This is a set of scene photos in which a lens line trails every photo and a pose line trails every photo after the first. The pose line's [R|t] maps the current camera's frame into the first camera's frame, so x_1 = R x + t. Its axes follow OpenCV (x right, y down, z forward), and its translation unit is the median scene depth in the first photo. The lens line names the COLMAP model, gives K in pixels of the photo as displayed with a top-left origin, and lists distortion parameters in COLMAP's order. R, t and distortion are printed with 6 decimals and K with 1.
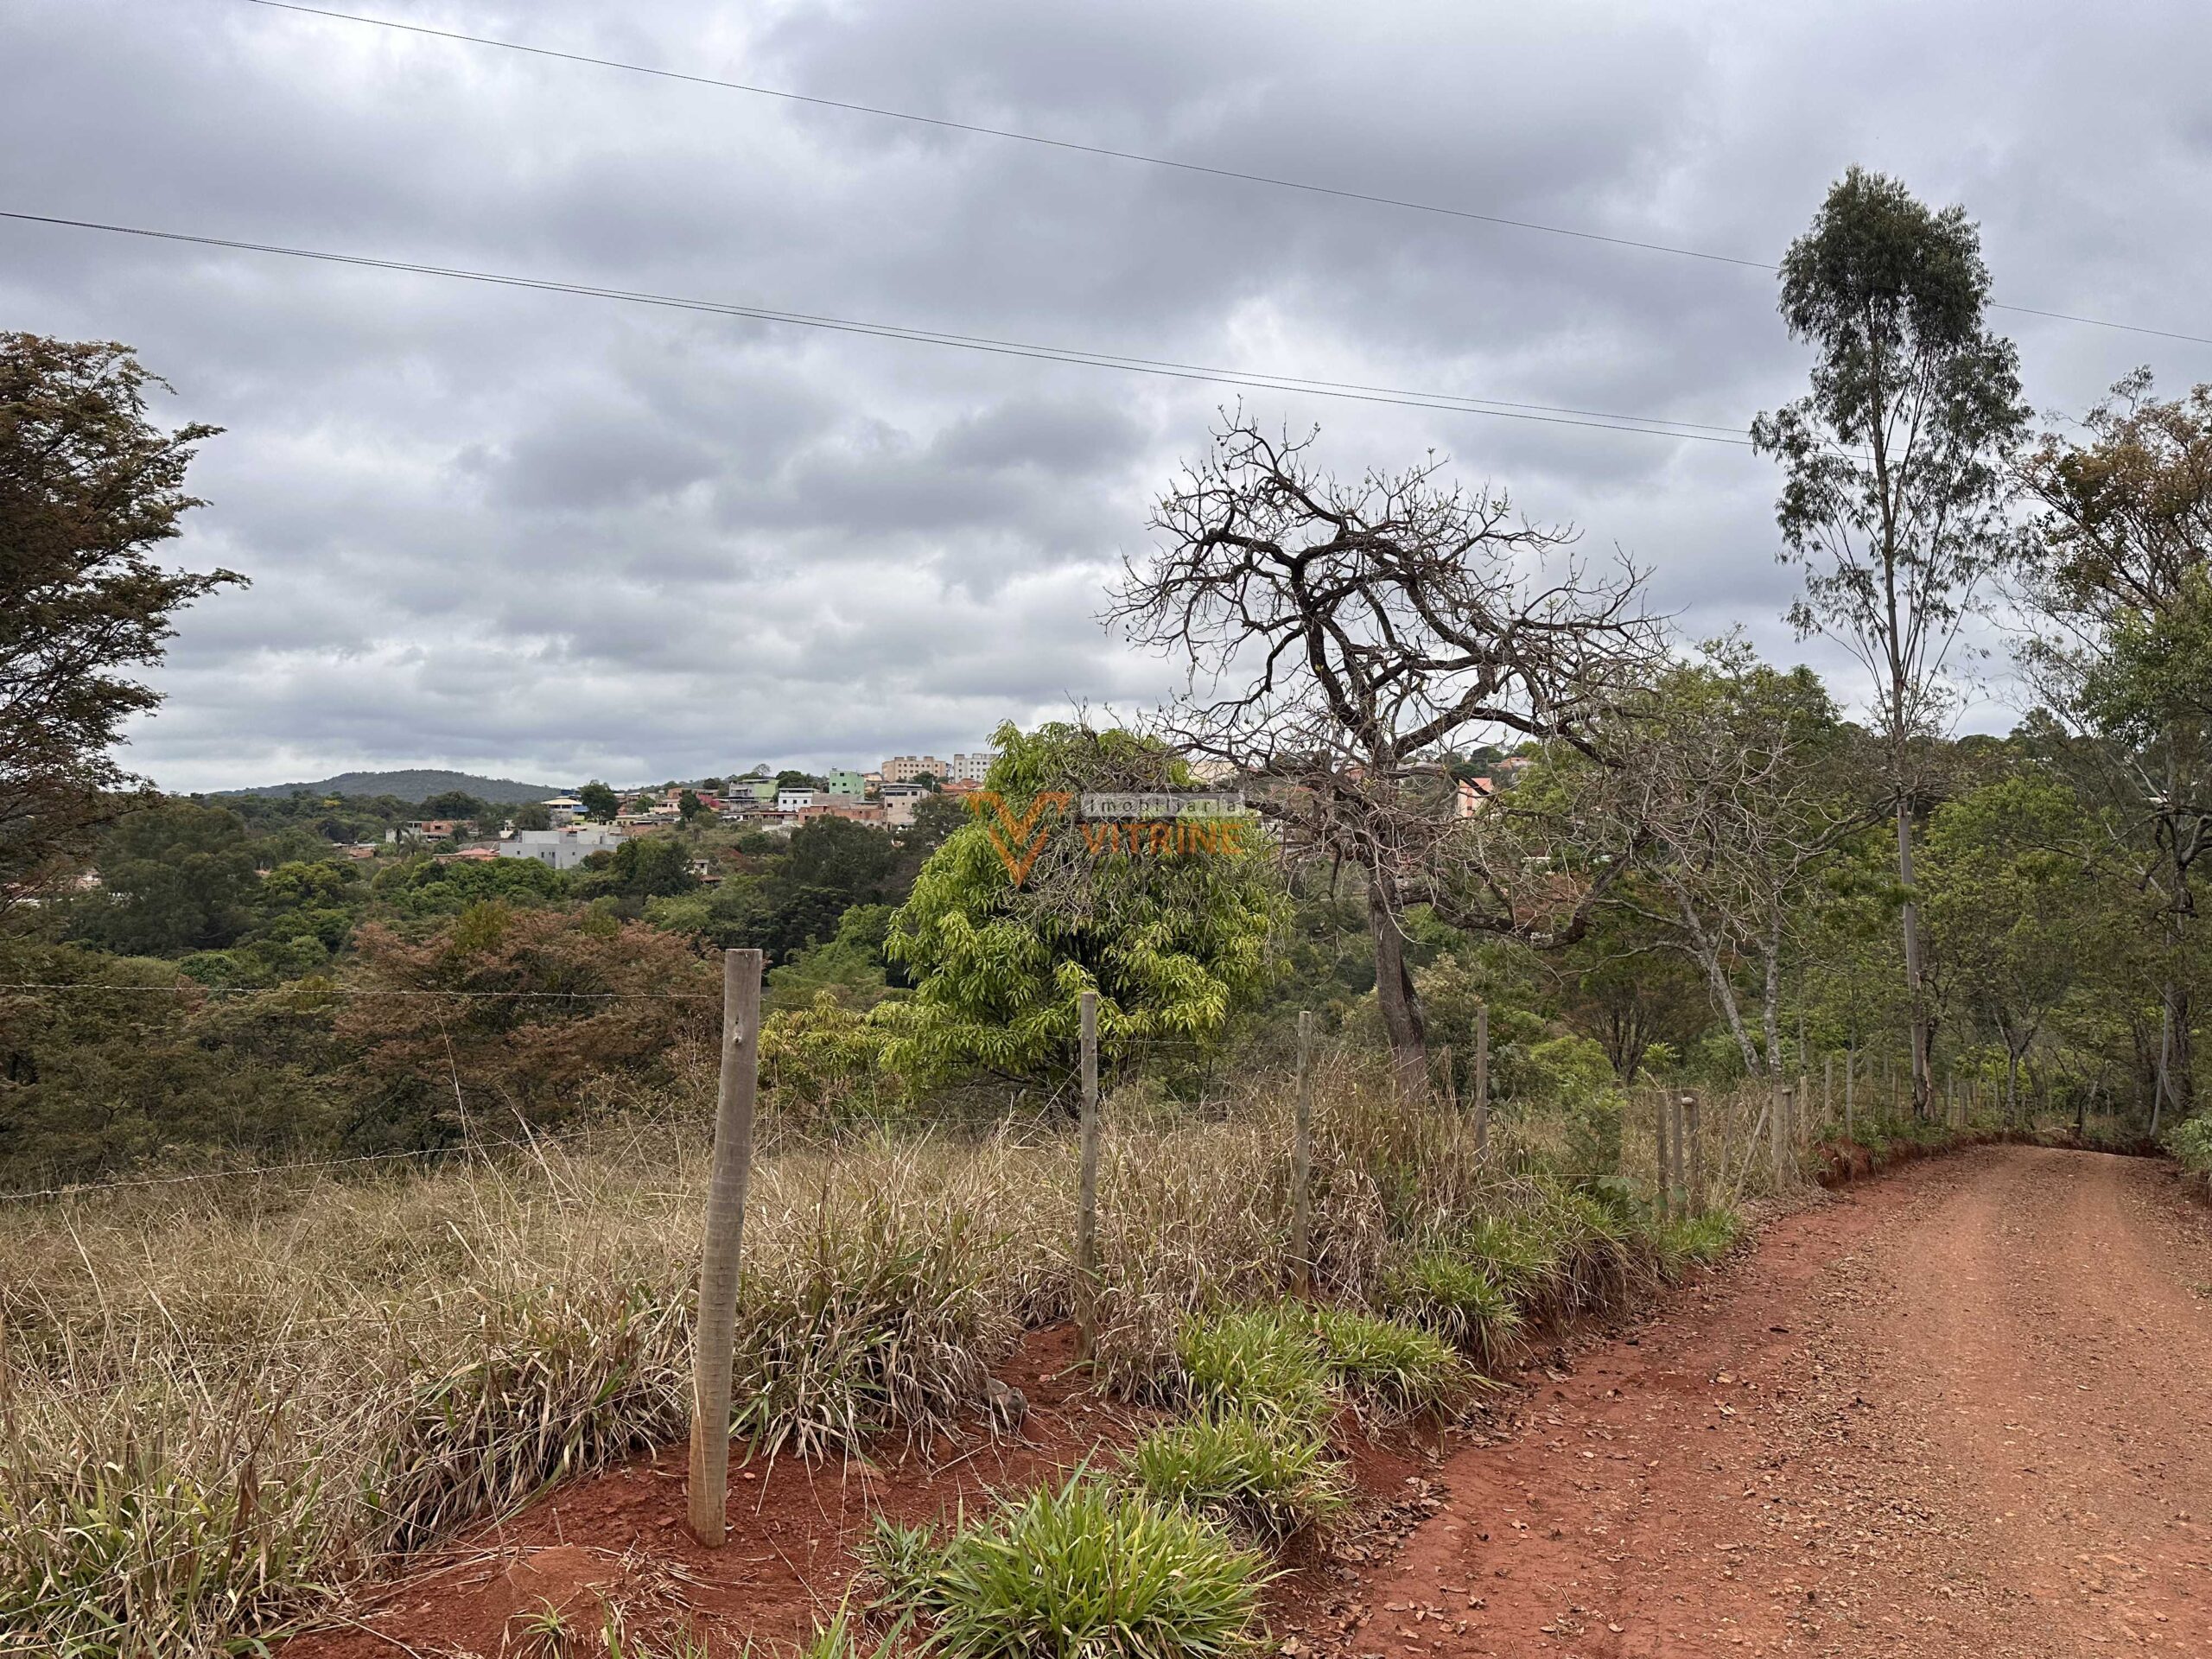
lens RADIAL K [[1520.6, 0, 1106.0], [0, 1520.6, 829.5], [0, 0, 1]] dist [0.059039, -0.106591]
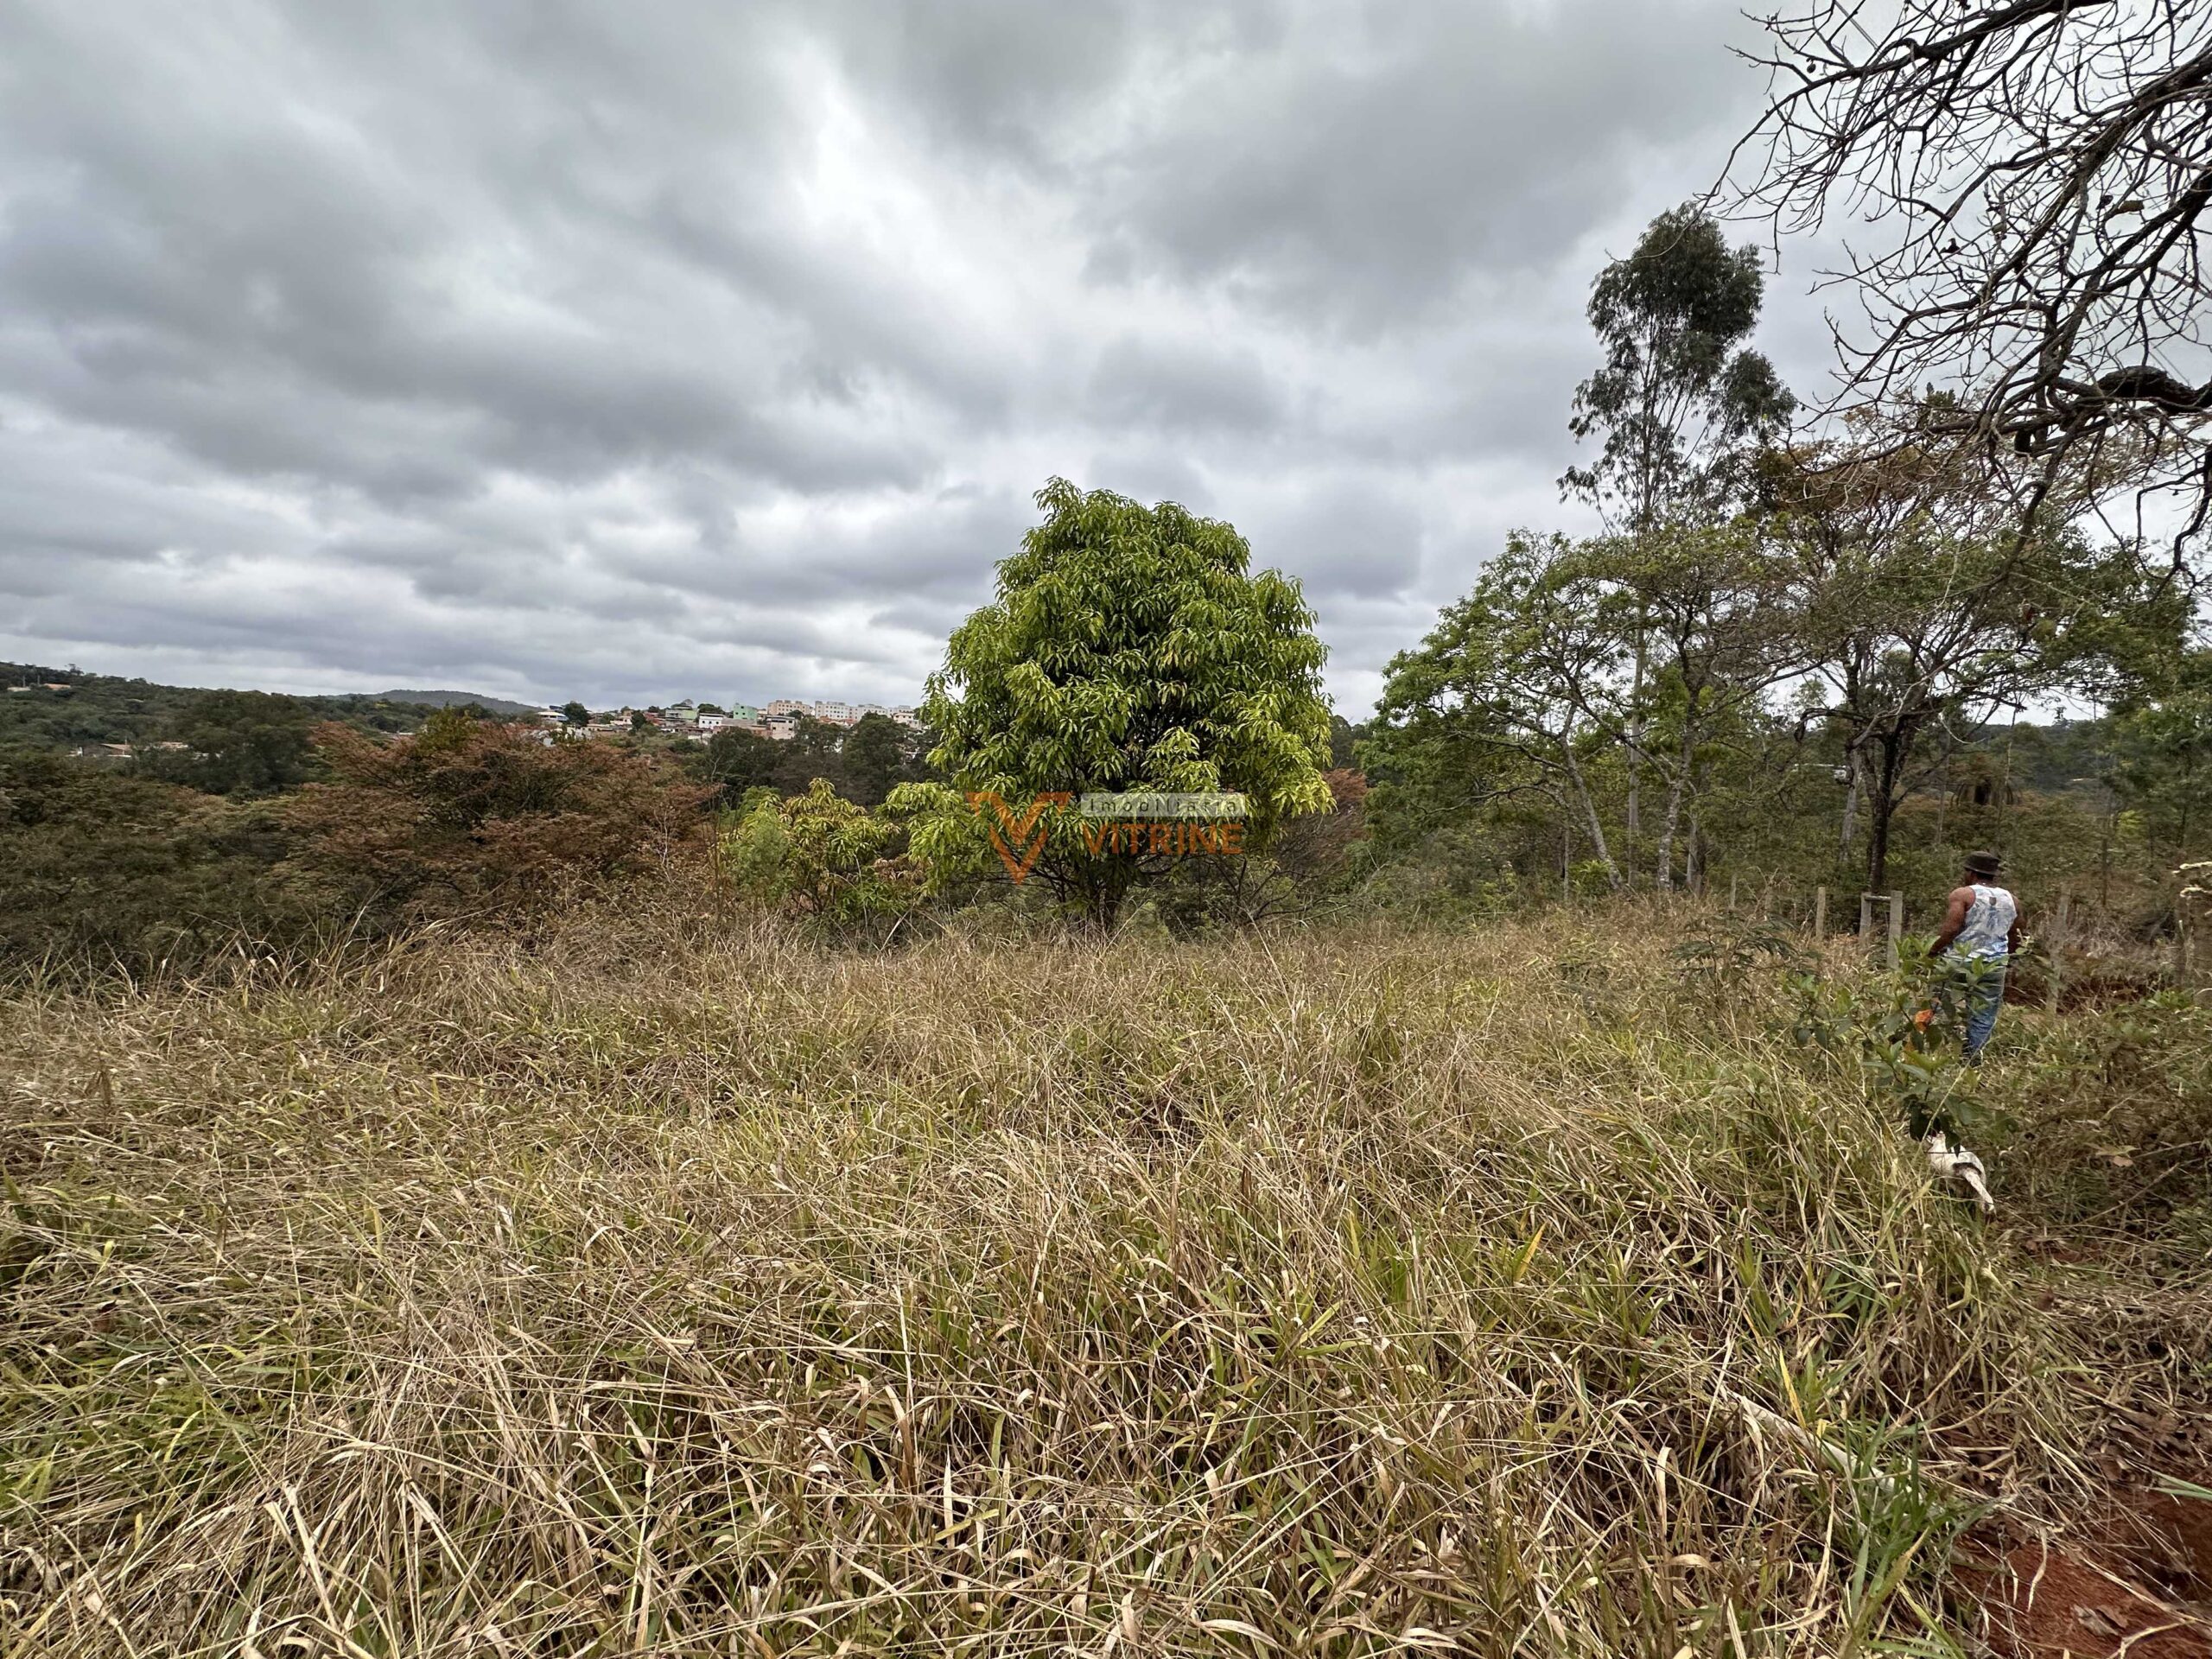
lens RADIAL K [[880.5, 0, 1106.0], [0, 880.5, 829.5], [0, 0, 1]] dist [-0.012199, -0.000026]
pose [[0.973499, 0.042542, 0.224699, -0.104076], [-0.059896, 0.995677, 0.070988, 0.068285], [-0.220708, -0.082566, 0.971839, 0.329288]]
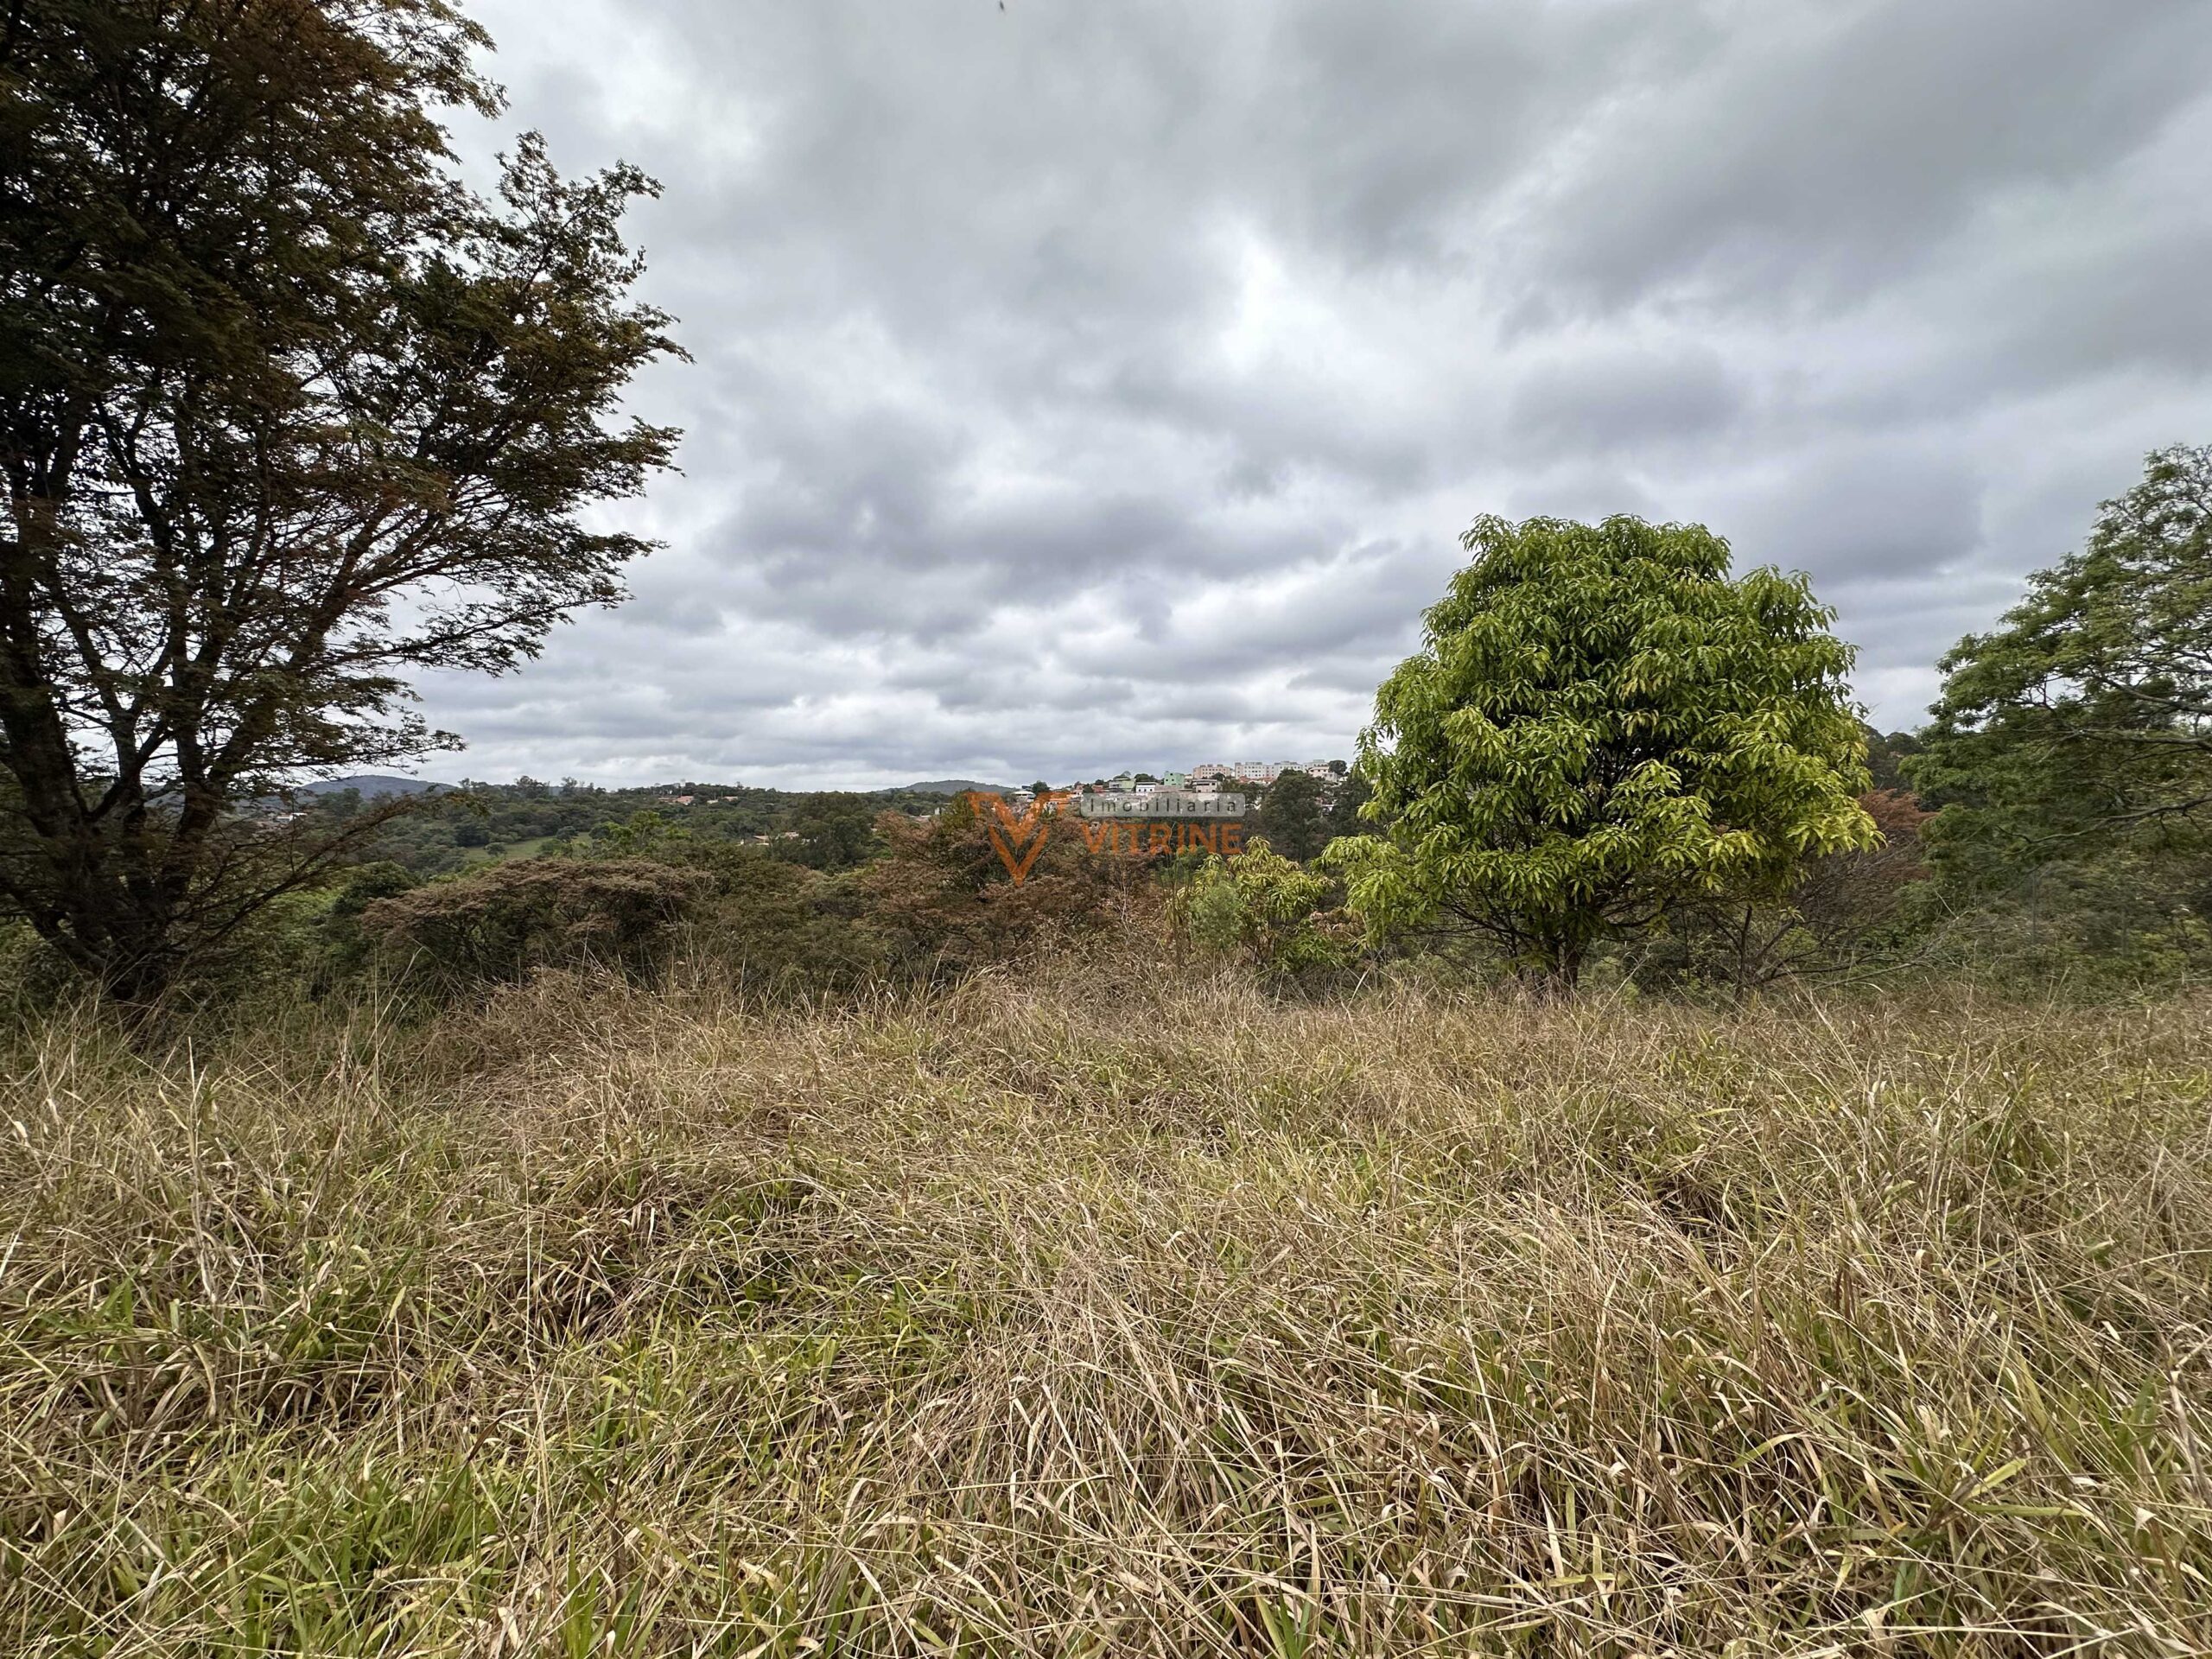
lens RADIAL K [[866.3, 0, 1106.0], [0, 866.3, 829.5], [0, 0, 1]] dist [-0.016460, 0.002992]
pose [[0.970148, 0.000887, -0.242512, -0.111227], [0.005093, 0.999698, 0.024028, 0.067286], [0.242460, -0.024546, 0.969851, 0.324267]]
